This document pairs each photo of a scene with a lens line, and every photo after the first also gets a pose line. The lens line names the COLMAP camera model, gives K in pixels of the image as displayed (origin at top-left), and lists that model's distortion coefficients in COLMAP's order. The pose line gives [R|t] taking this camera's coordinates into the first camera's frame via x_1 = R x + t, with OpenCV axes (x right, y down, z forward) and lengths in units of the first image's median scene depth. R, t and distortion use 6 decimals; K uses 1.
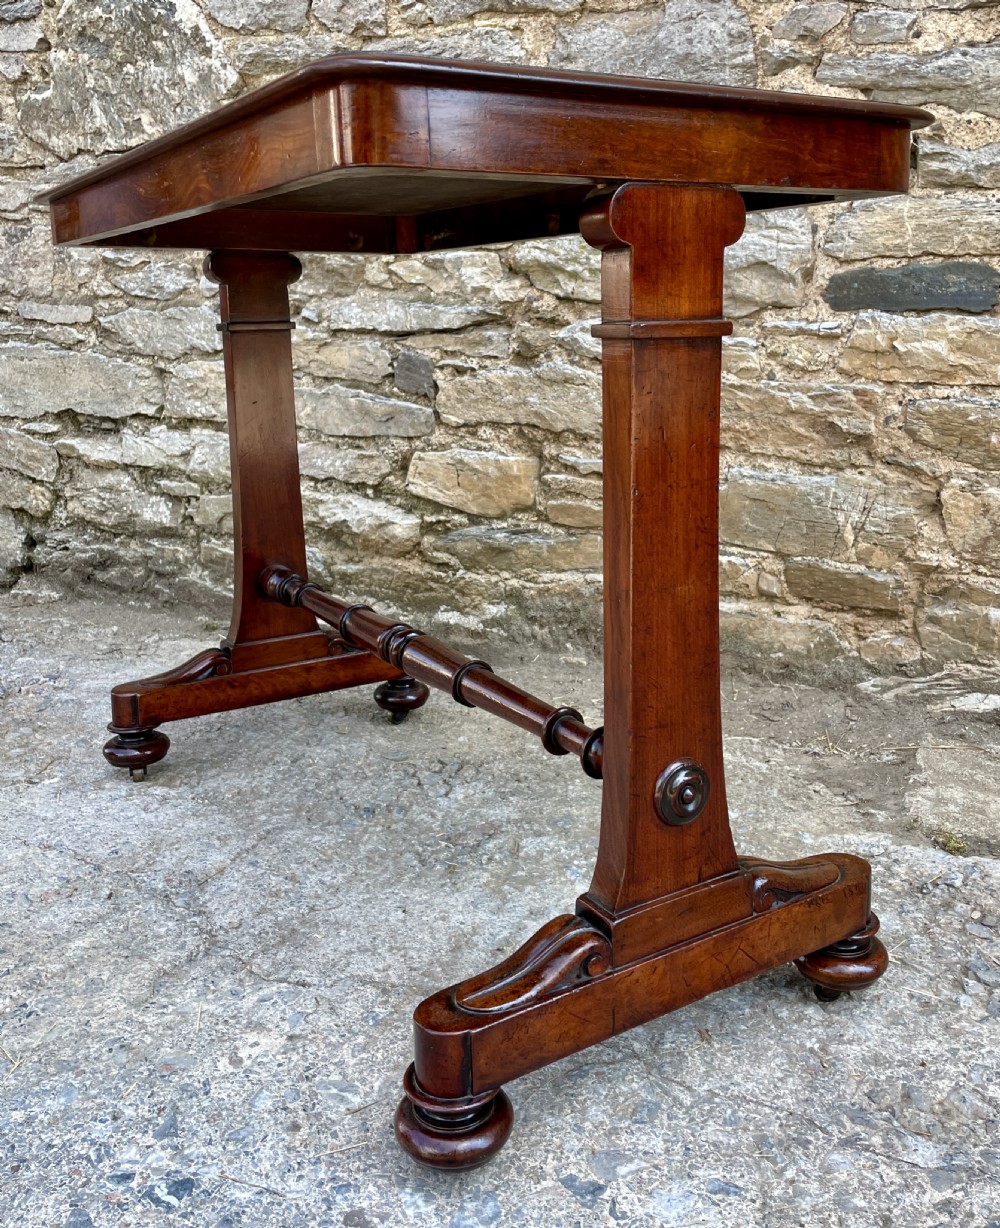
lens RADIAL K [[1139.5, 0, 532.2], [0, 1139.5, 529.2], [0, 0, 1]] dist [0.089157, -0.126439]
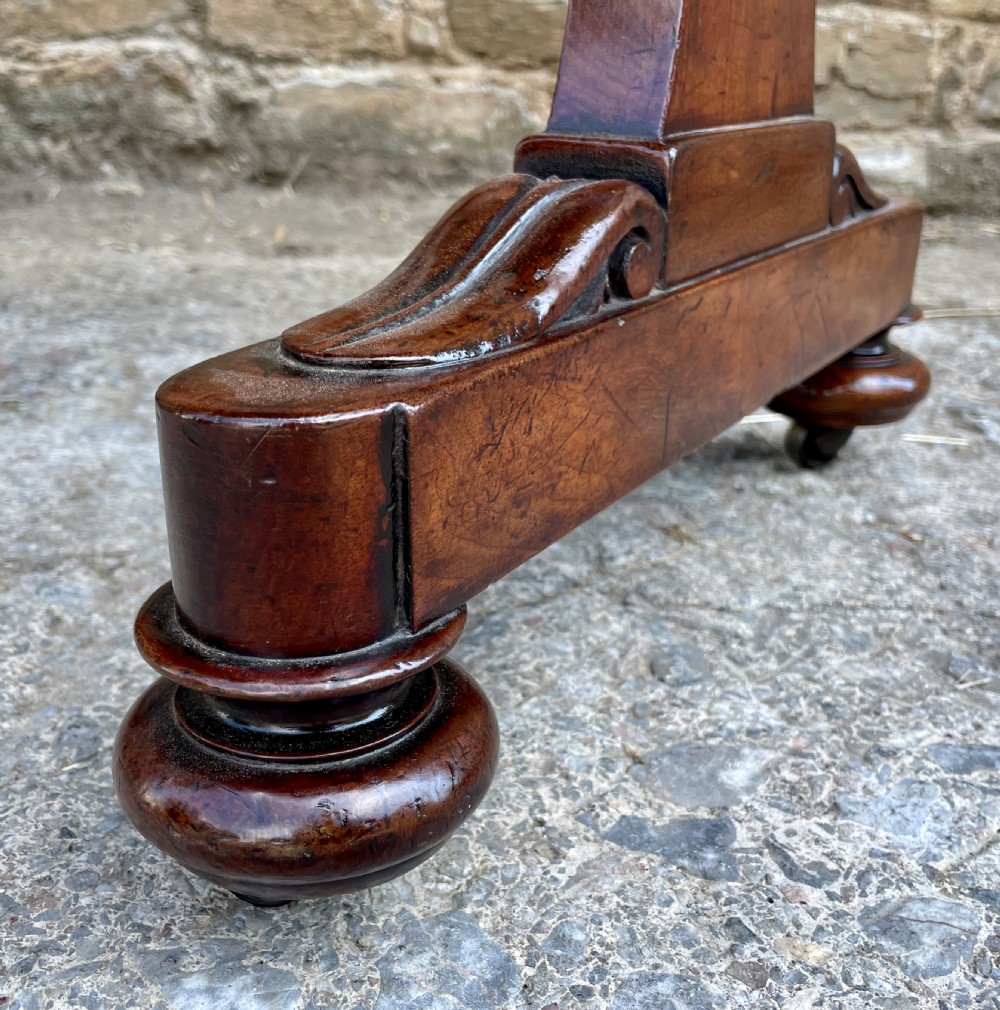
lens RADIAL K [[1167.1, 0, 479.2], [0, 1167.1, 522.6], [0, 0, 1]] dist [0.080713, -0.149664]
pose [[0.909777, -0.133229, 0.393136, -0.070312], [0.051805, 0.976131, 0.210915, 0.188176], [-0.411852, -0.171519, 0.894963, 0.342698]]
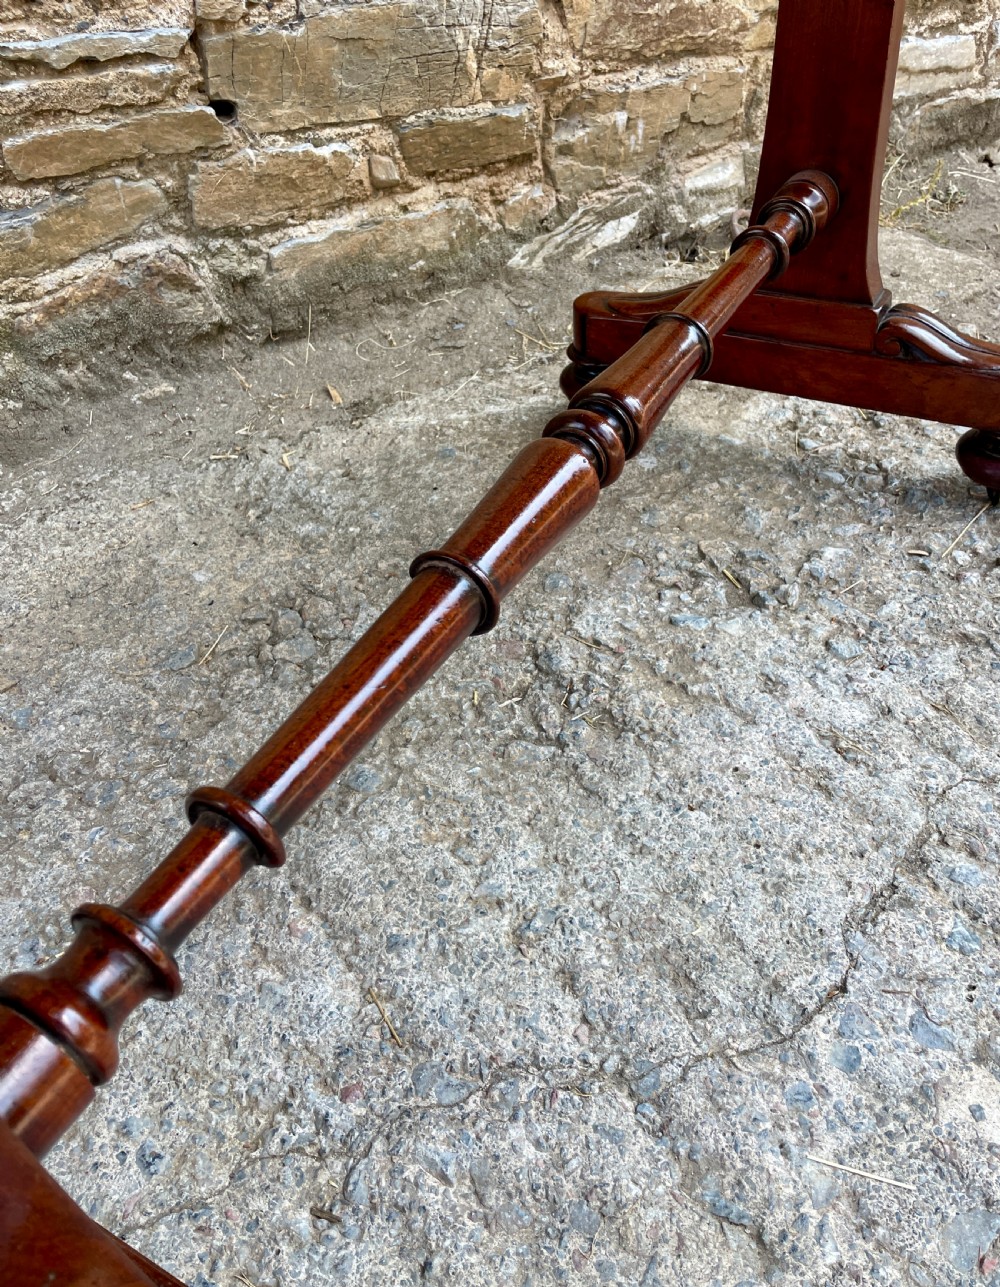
lens RADIAL K [[1028.1, 0, 509.3], [0, 1028.1, 624.3], [0, 0, 1]] dist [0.080014, -0.115037]
pose [[0.547235, -0.569211, 0.613622, -0.325362], [0.221440, 0.805478, 0.549699, -0.066168], [-0.807154, -0.164934, 0.566832, 0.537064]]
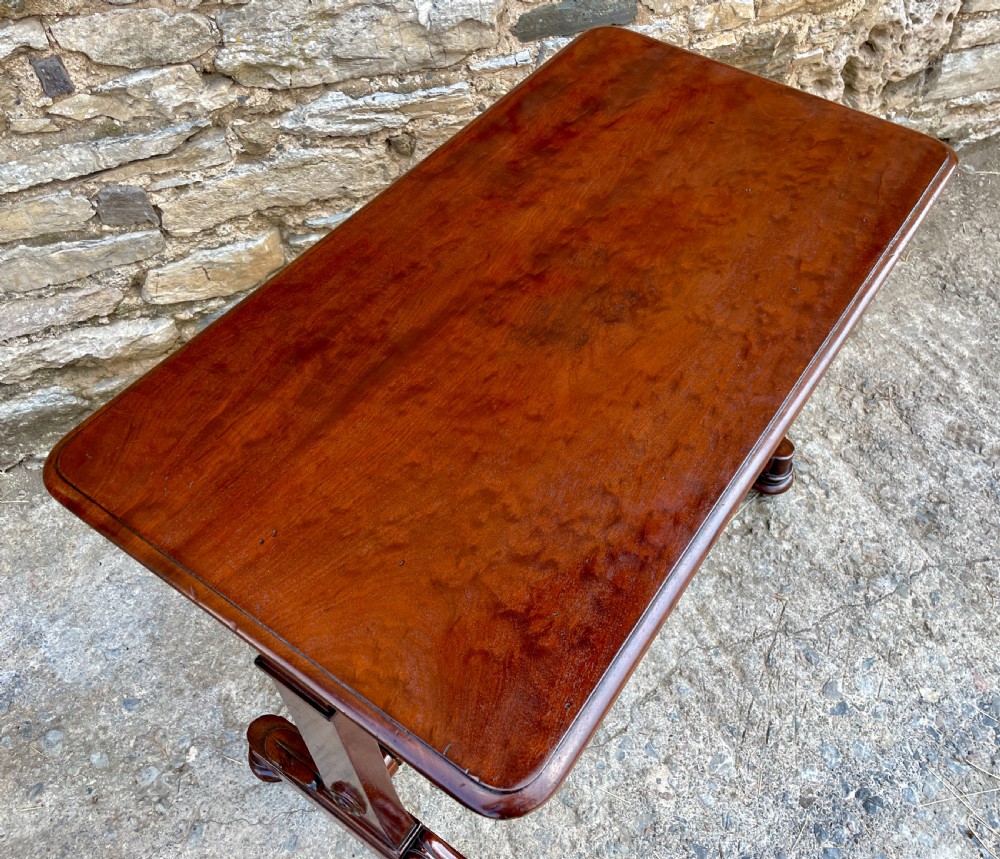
lens RADIAL K [[885.4, 0, 519.2], [0, 885.4, 404.1], [0, 0, 1]] dist [0.082084, -0.114654]
pose [[0.625495, -0.596993, 0.502350, -0.414369], [0.137179, 0.717968, 0.682425, -0.538446], [-0.768074, -0.357942, 0.530980, 0.370760]]
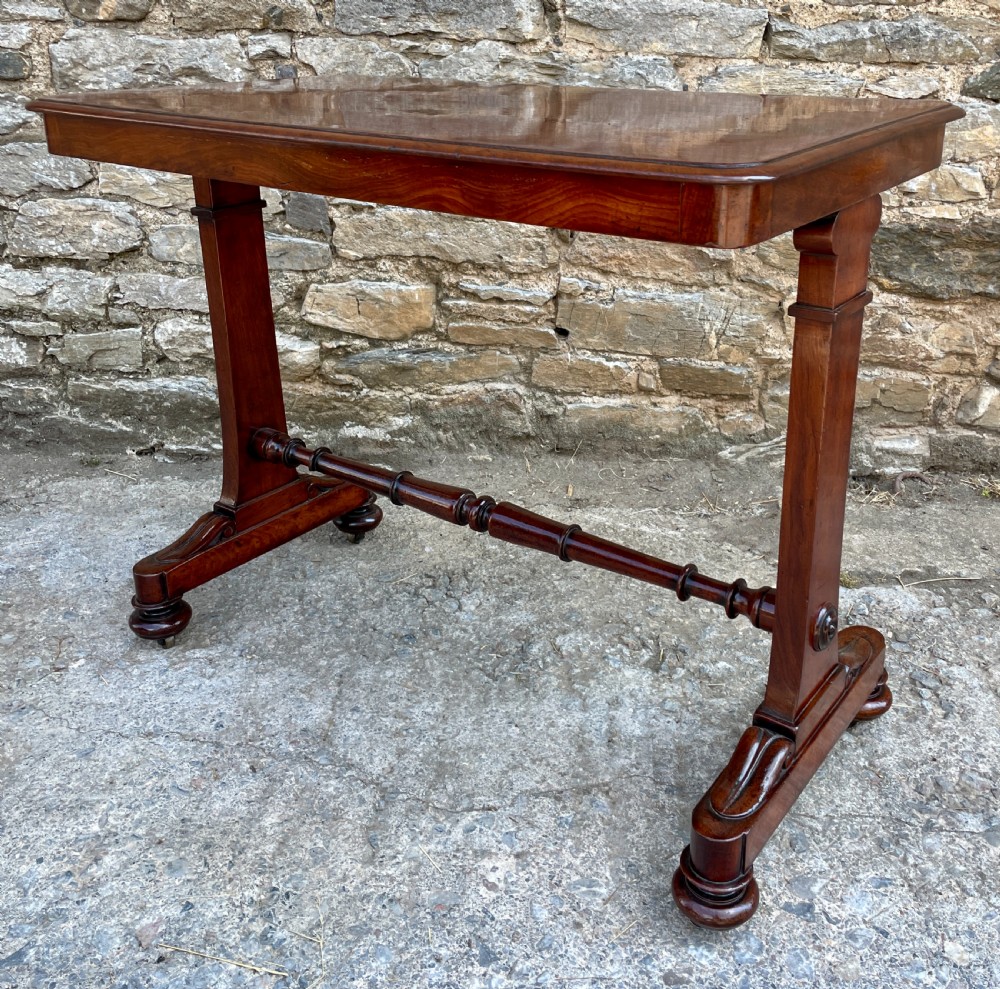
lens RADIAL K [[1066.5, 0, 539.7], [0, 1066.5, 400.4], [0, 0, 1]] dist [0.090250, -0.127364]
pose [[0.928675, -0.122516, 0.350075, -0.312925], [0.061197, 0.981546, 0.181169, -0.151206], [-0.365811, -0.146824, 0.919035, -0.011297]]
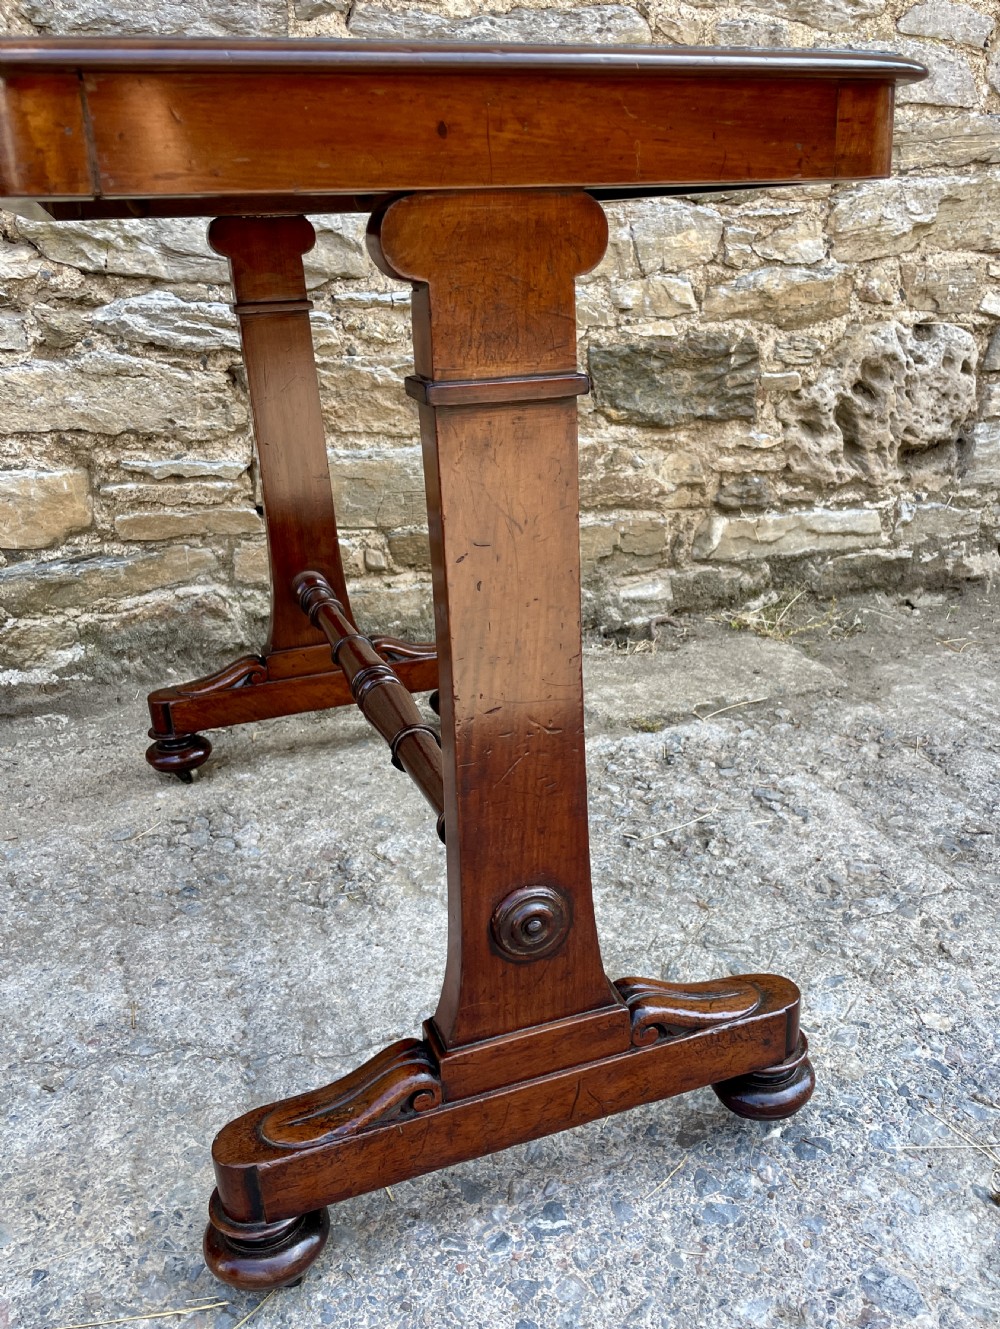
lens RADIAL K [[1133.4, 0, 554.6], [0, 1133.4, 712.1], [0, 0, 1]] dist [0.094127, -0.140895]
pose [[0.695558, -0.290665, 0.657048, -0.416309], [0.152508, 0.953402, 0.260320, -0.066565], [-0.702097, -0.080862, 0.707475, 0.144150]]
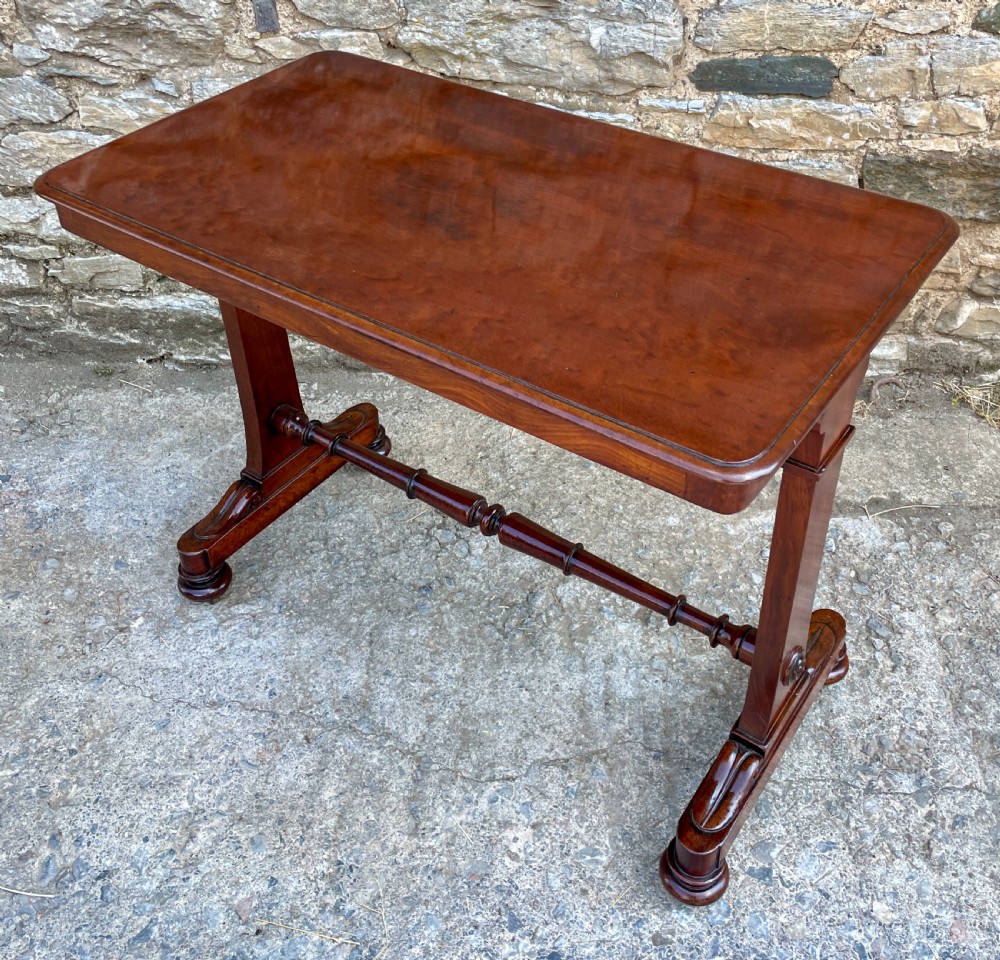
lens RADIAL K [[1087.1, 0, 522.9], [0, 1087.1, 400.6], [0, 0, 1]] dist [0.088289, -0.126535]
pose [[0.923045, -0.239325, 0.301183, -0.308129], [0.074106, 0.878878, 0.471256, -0.441461], [-0.377486, -0.412671, 0.828979, 0.010179]]
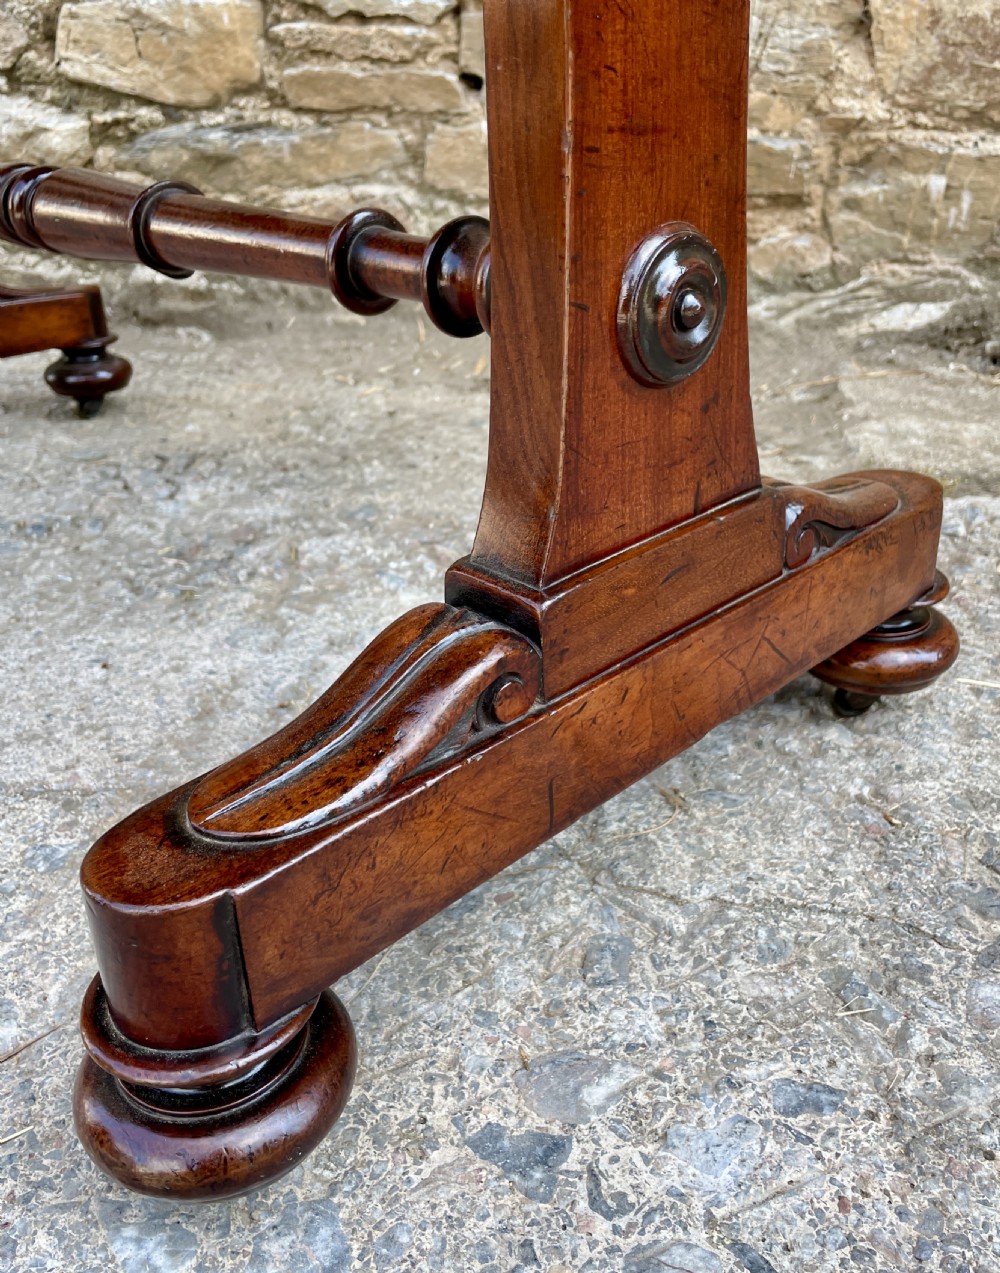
lens RADIAL K [[1155.1, 0, 515.6], [0, 1155.1, 590.2], [0, 0, 1]] dist [0.066808, -0.101560]
pose [[0.977830, -0.104760, 0.181312, -0.009246], [0.056413, 0.965638, 0.253696, 0.112868], [-0.201659, -0.237843, 0.950139, 0.294780]]
